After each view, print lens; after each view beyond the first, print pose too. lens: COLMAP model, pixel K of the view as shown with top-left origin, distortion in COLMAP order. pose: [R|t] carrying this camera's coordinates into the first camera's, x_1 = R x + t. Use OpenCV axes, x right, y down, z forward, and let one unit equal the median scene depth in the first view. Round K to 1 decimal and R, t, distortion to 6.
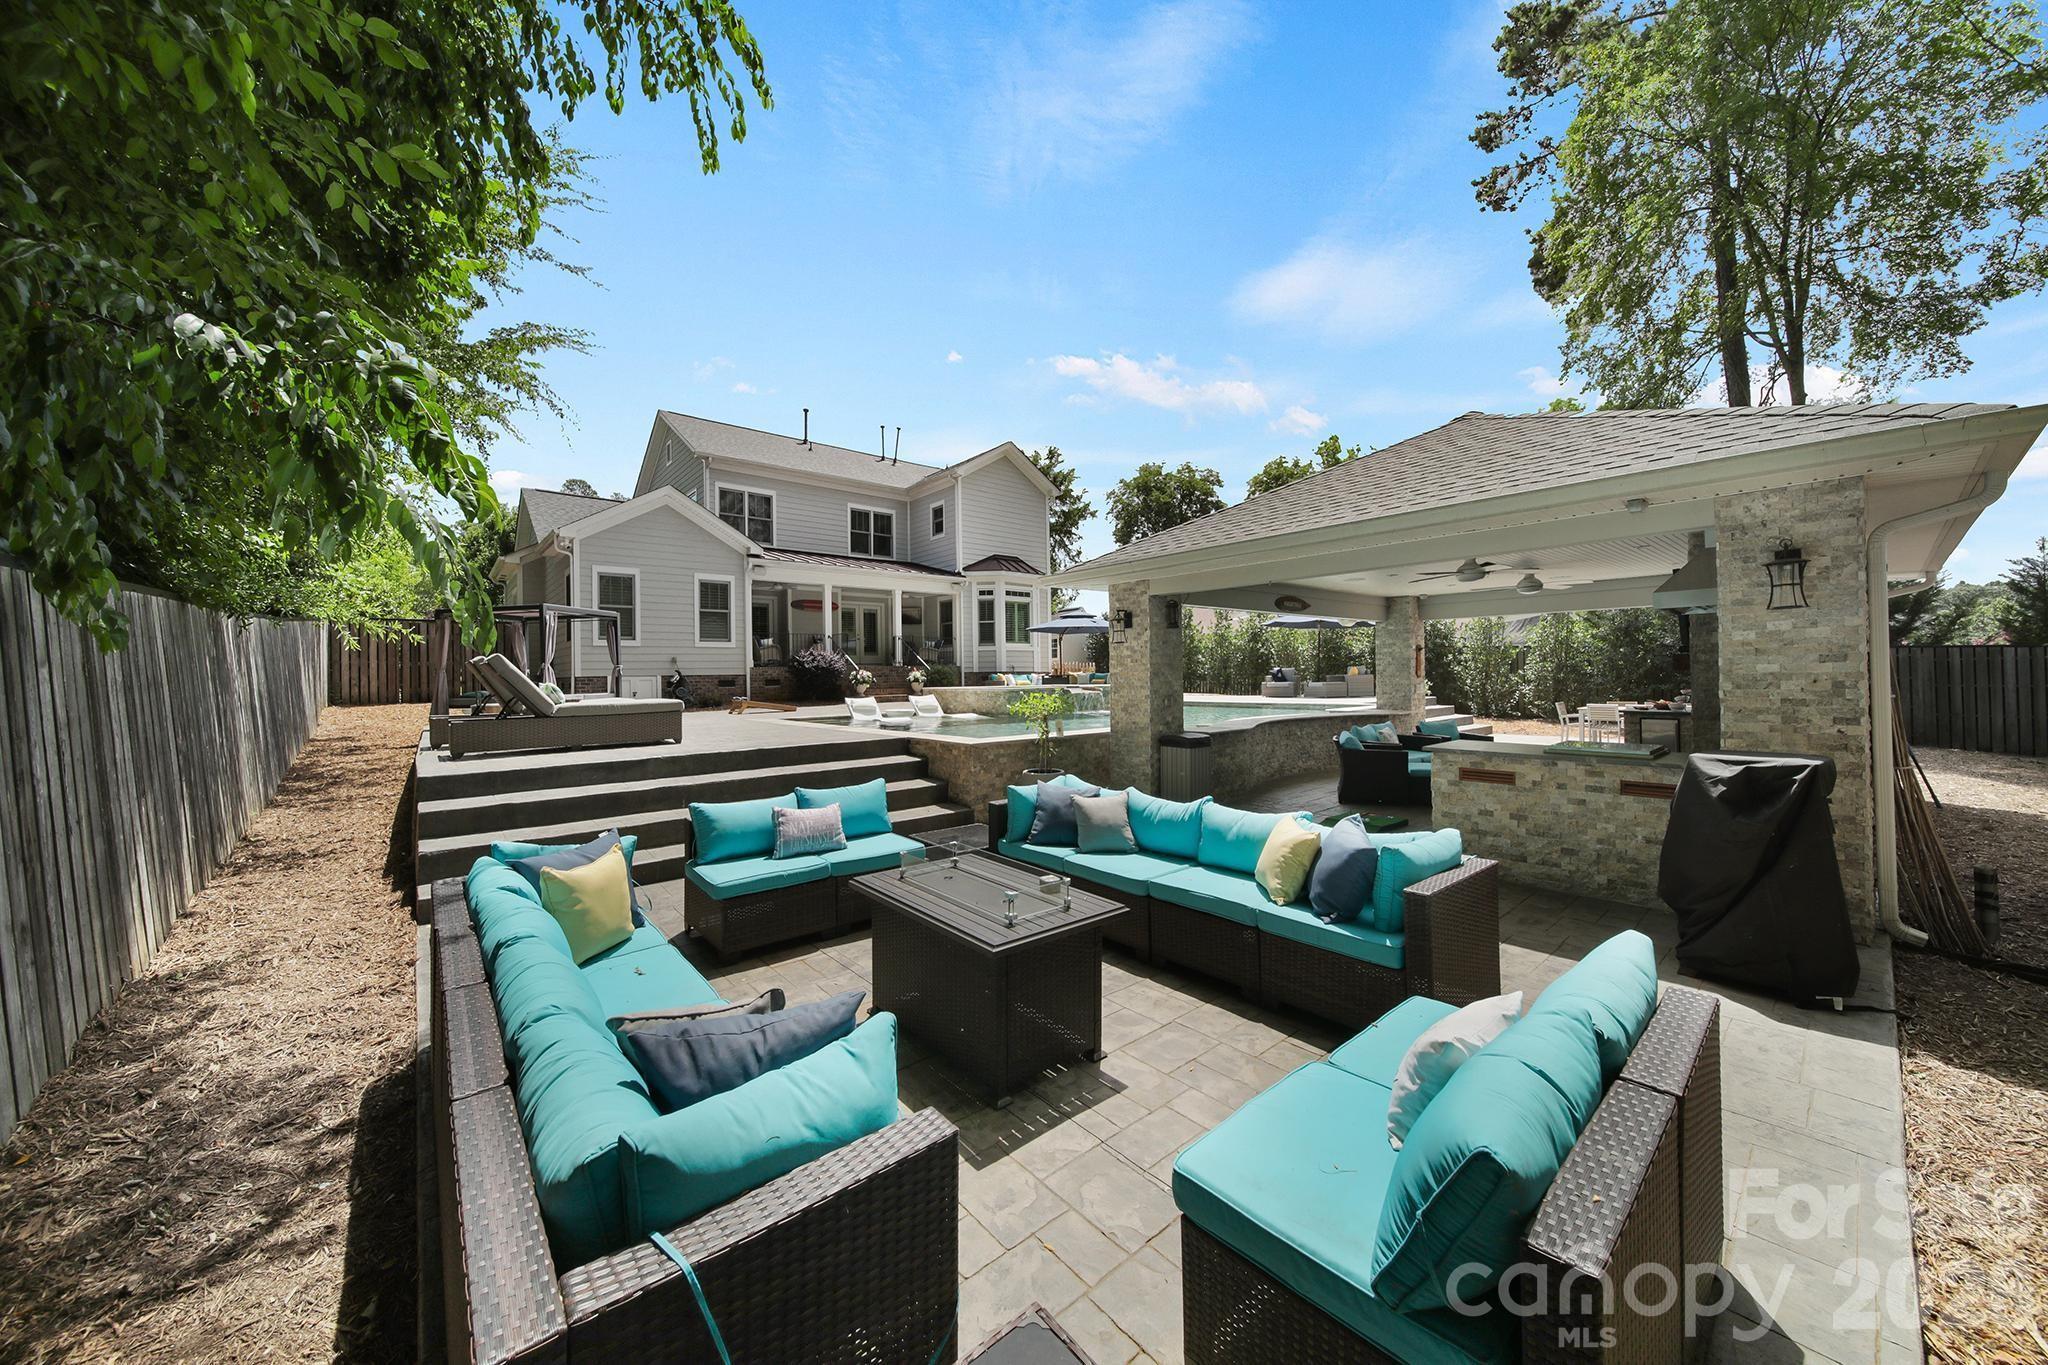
lens RADIAL K [[714.5, 0, 1021.2], [0, 714.5, 669.6], [0, 0, 1]] dist [-0.000259, -0.001553]
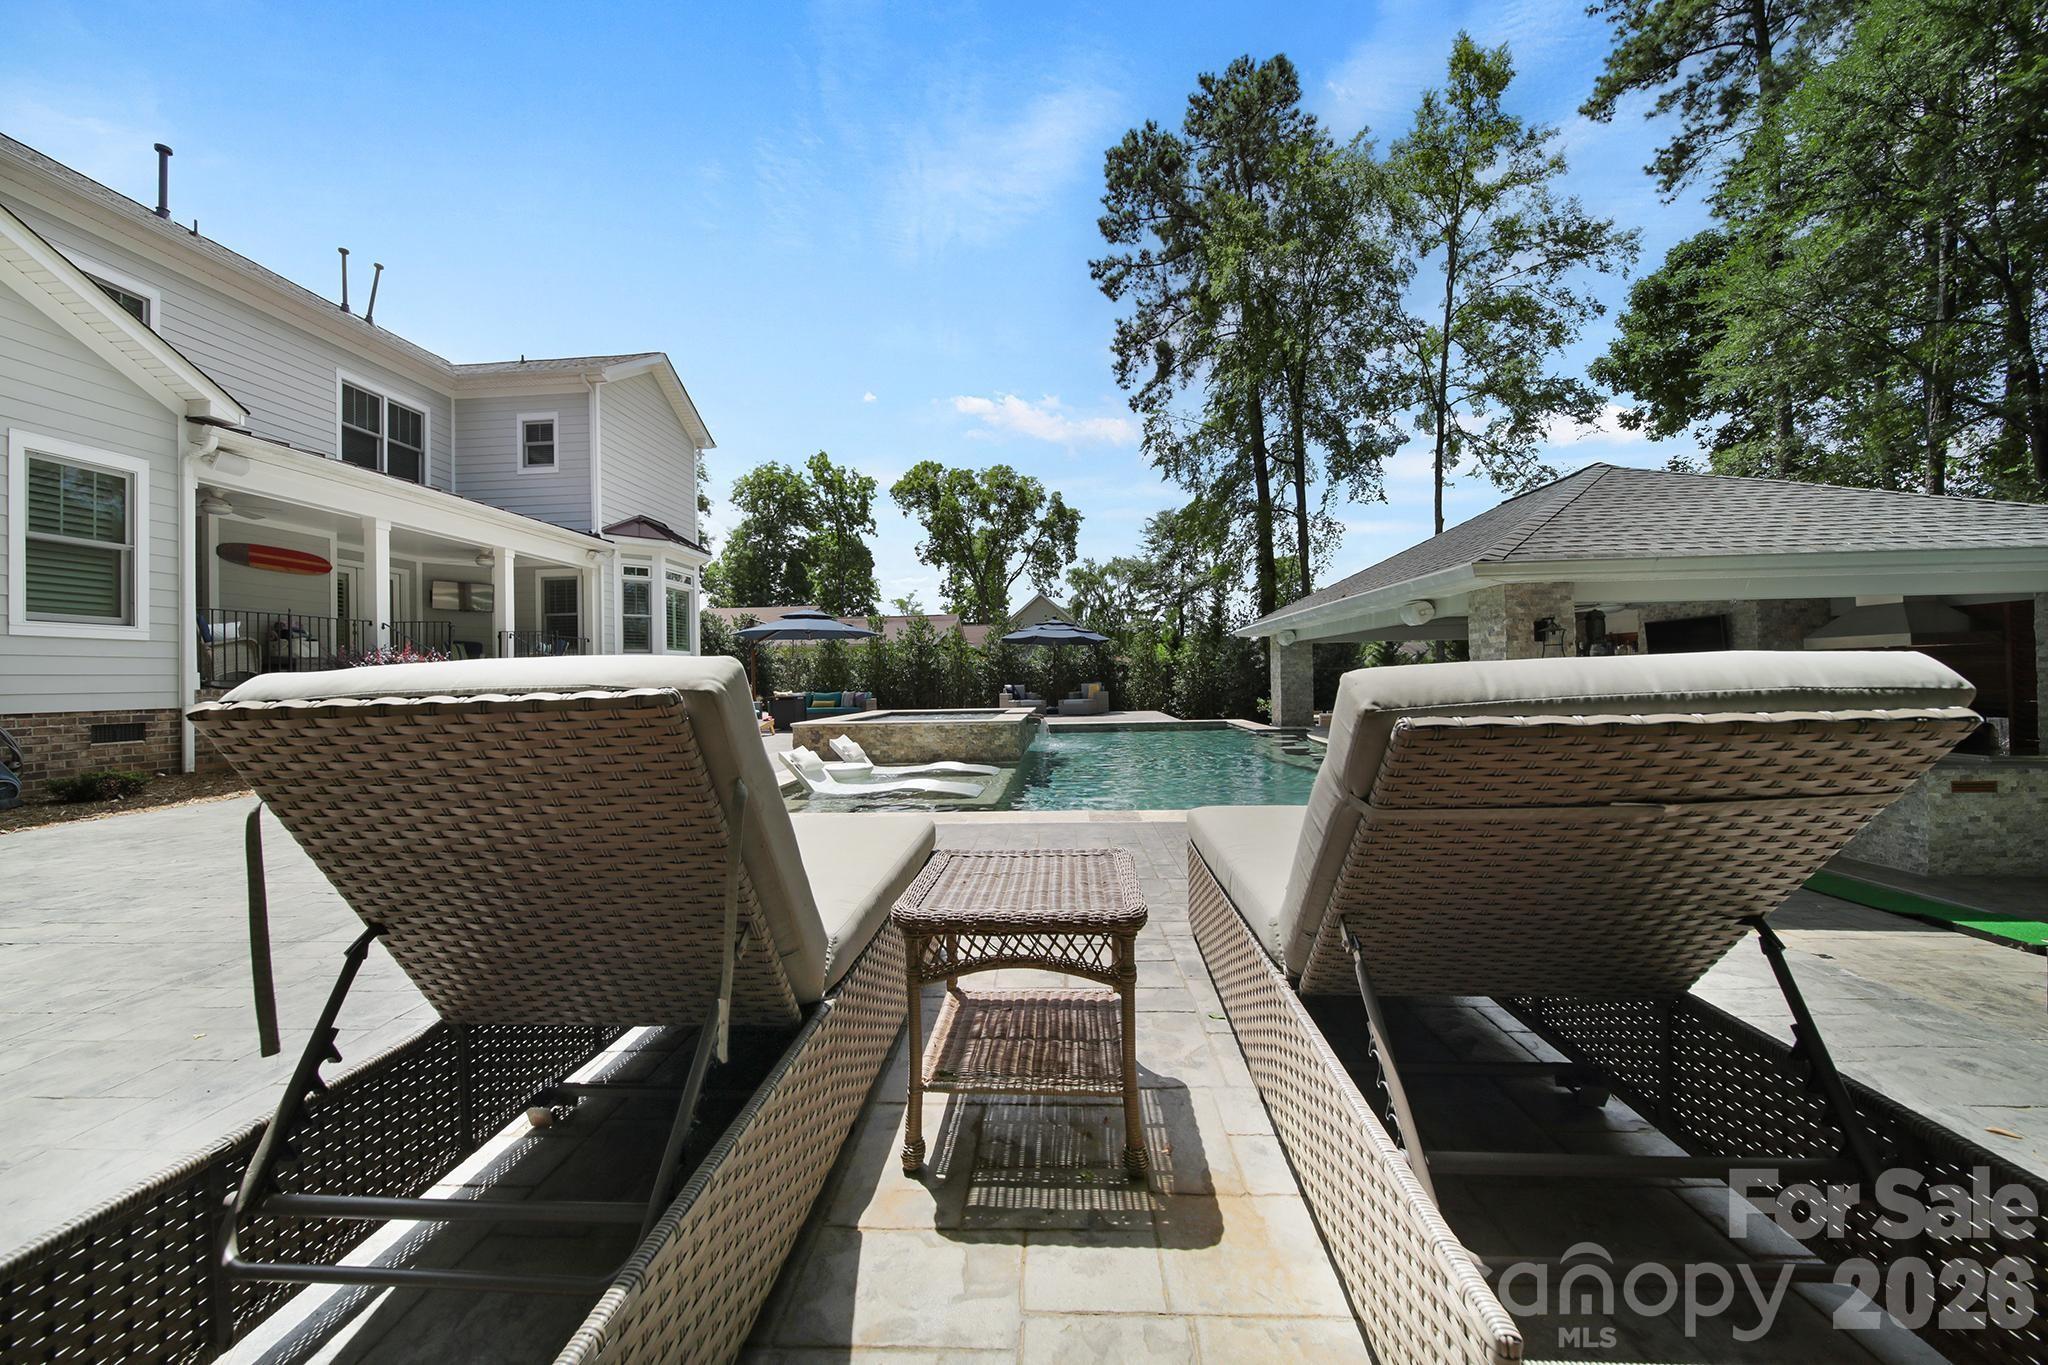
lens RADIAL K [[714.5, 0, 1021.2], [0, 714.5, 669.6], [0, 0, 1]] dist [-0.000259, -0.001553]
pose [[0.691443, 0.010543, 0.722354, -0.299926], [0.003287, 0.999837, -0.017739, -0.005555], [-0.722424, 0.014640, 0.691296, 0.322396]]
